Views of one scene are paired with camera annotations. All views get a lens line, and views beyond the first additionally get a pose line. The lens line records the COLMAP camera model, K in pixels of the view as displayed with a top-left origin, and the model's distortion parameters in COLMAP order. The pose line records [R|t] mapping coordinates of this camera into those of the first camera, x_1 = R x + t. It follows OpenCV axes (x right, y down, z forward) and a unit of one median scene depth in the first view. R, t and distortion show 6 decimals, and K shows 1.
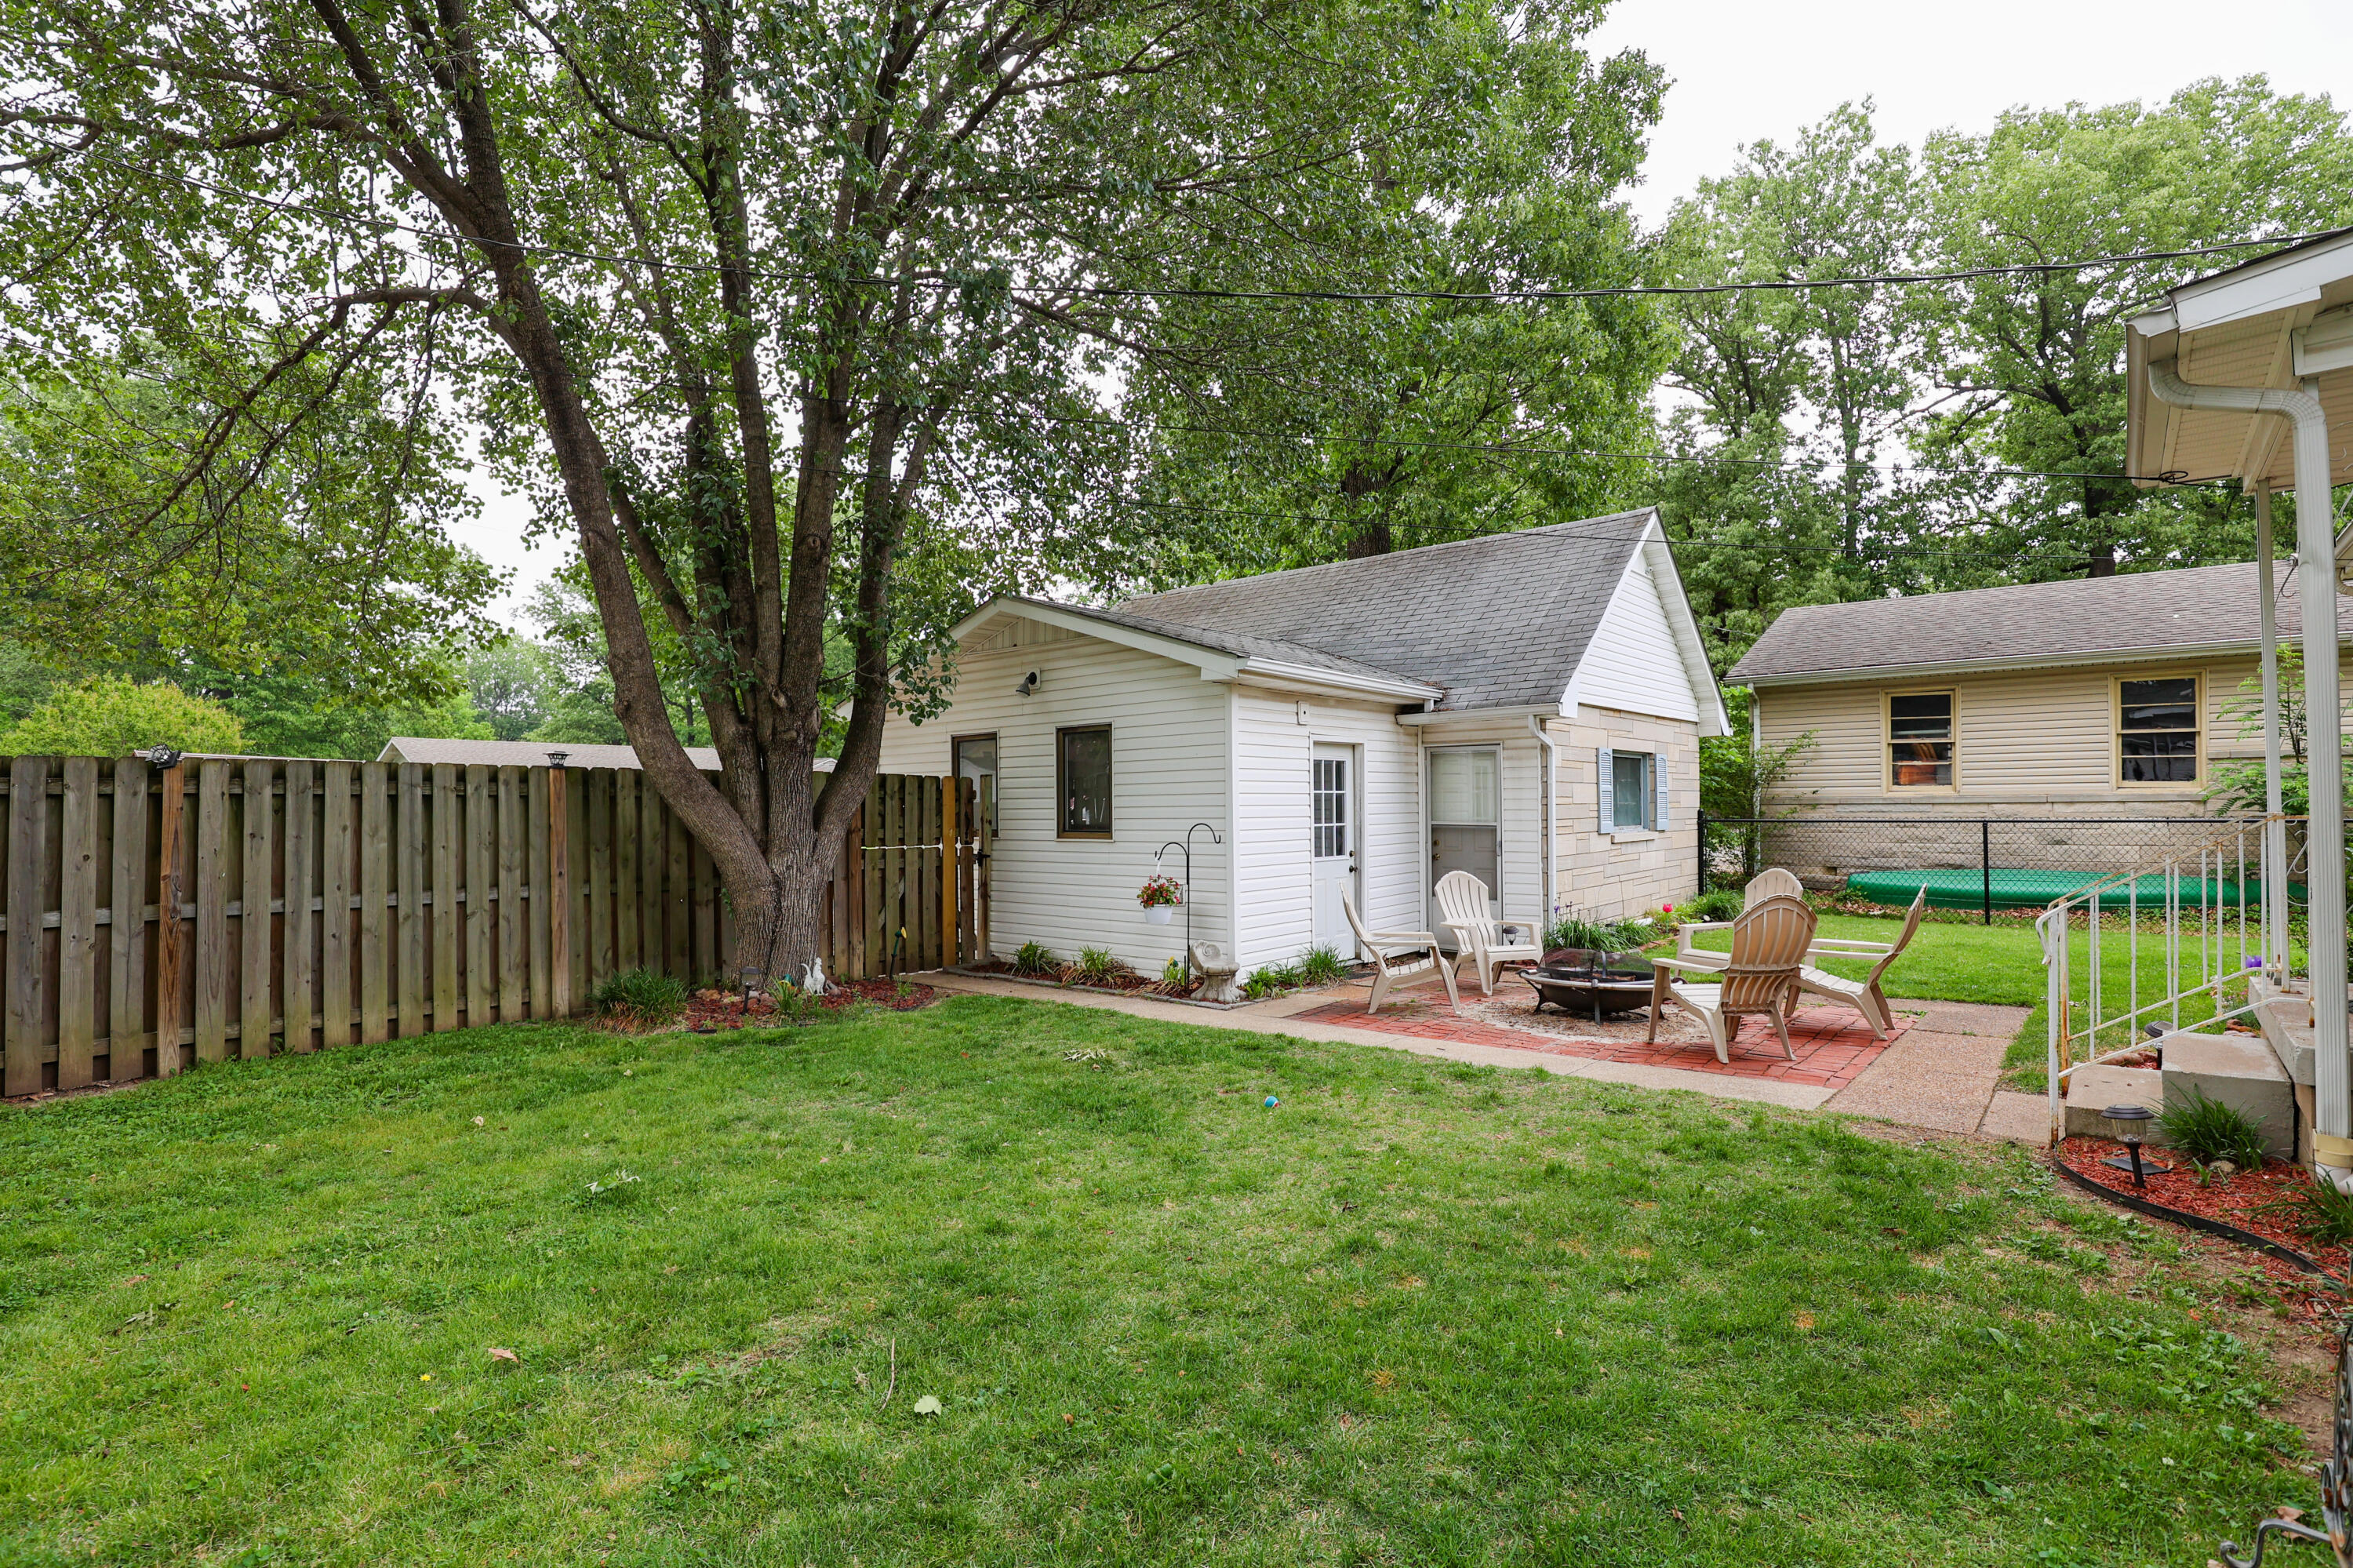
lens RADIAL K [[1094.6, 0, 1188.5], [0, 1094.6, 784.5], [0, 0, 1]] dist [-0.036900, 0.008495]
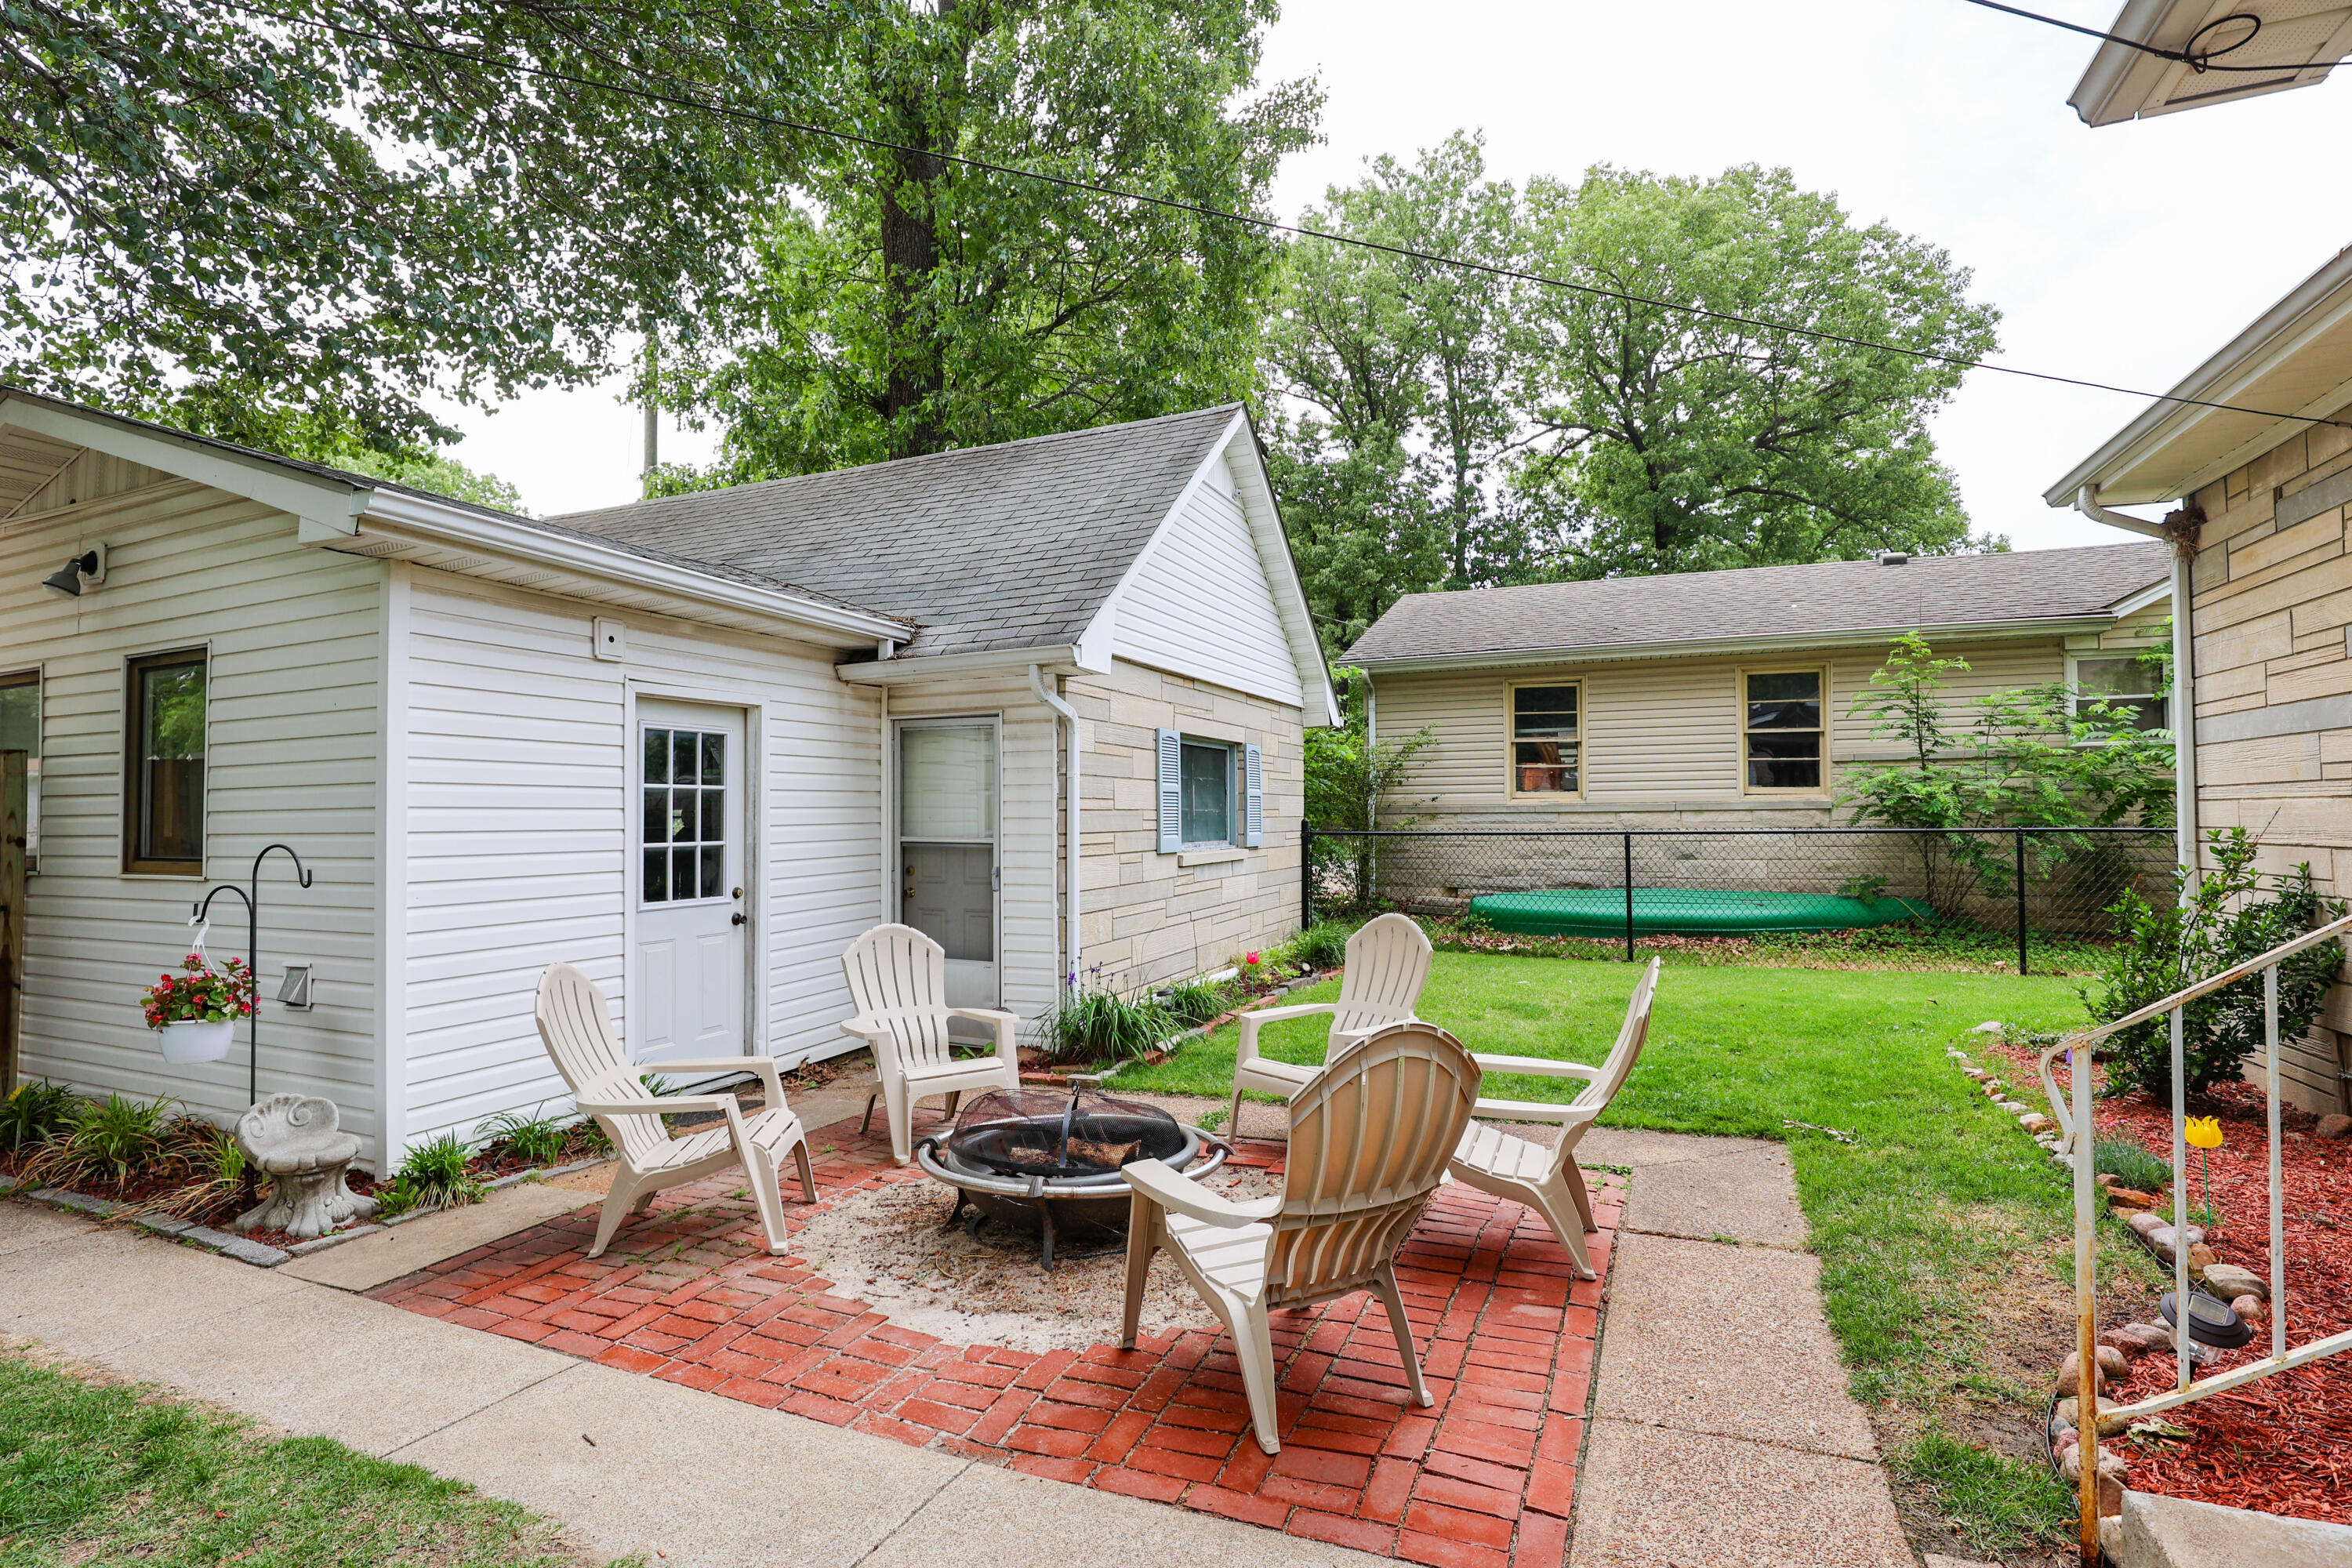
lens RADIAL K [[1094.1, 0, 1188.0], [0, 1094.1, 784.5], [0, 0, 1]] dist [-0.036900, 0.008495]
pose [[0.951858, 0.009114, 0.306405, 0.131839], [-0.005322, 0.999899, -0.013210, 0.007611], [-0.306494, 0.010943, 0.951810, 0.242741]]
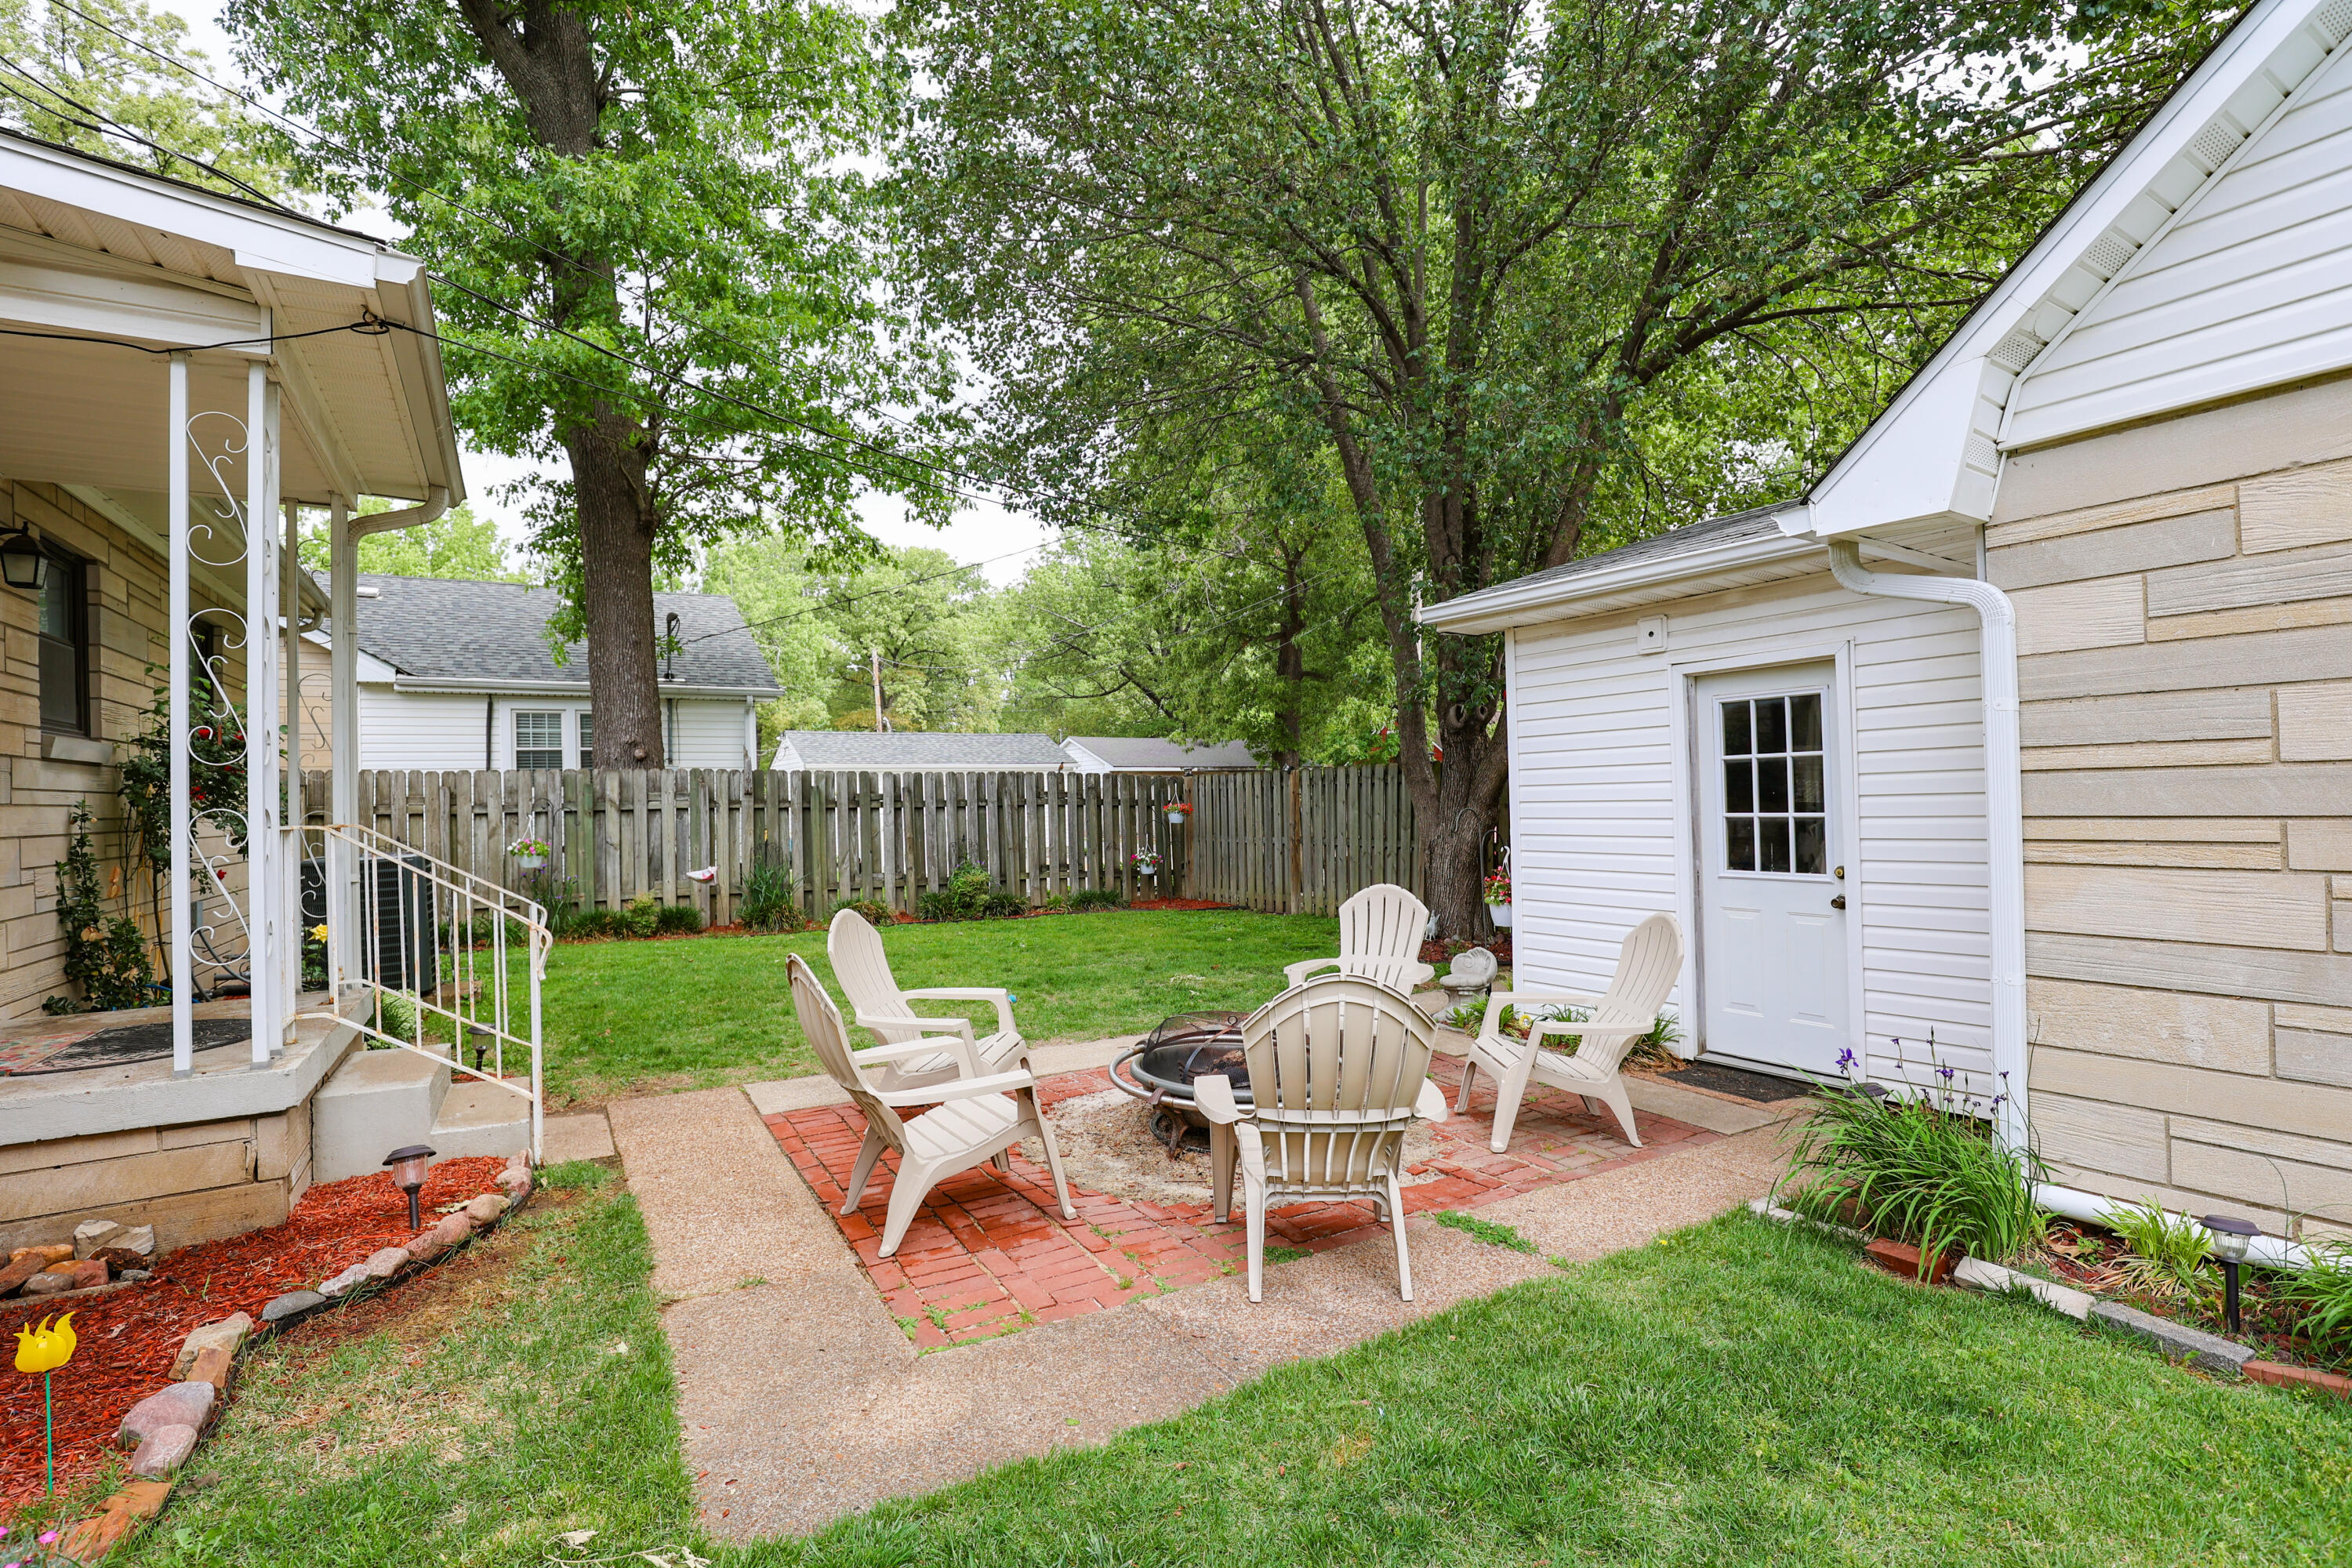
lens RADIAL K [[1094.1, 0, 1188.0], [0, 1094.1, 784.5], [0, 0, 1]] dist [-0.036900, 0.008495]
pose [[-0.298430, 0.001297, -0.954431, 0.477853], [0.044864, 0.998913, -0.012671, 0.009719], [0.953376, -0.046601, -0.298164, 0.567180]]
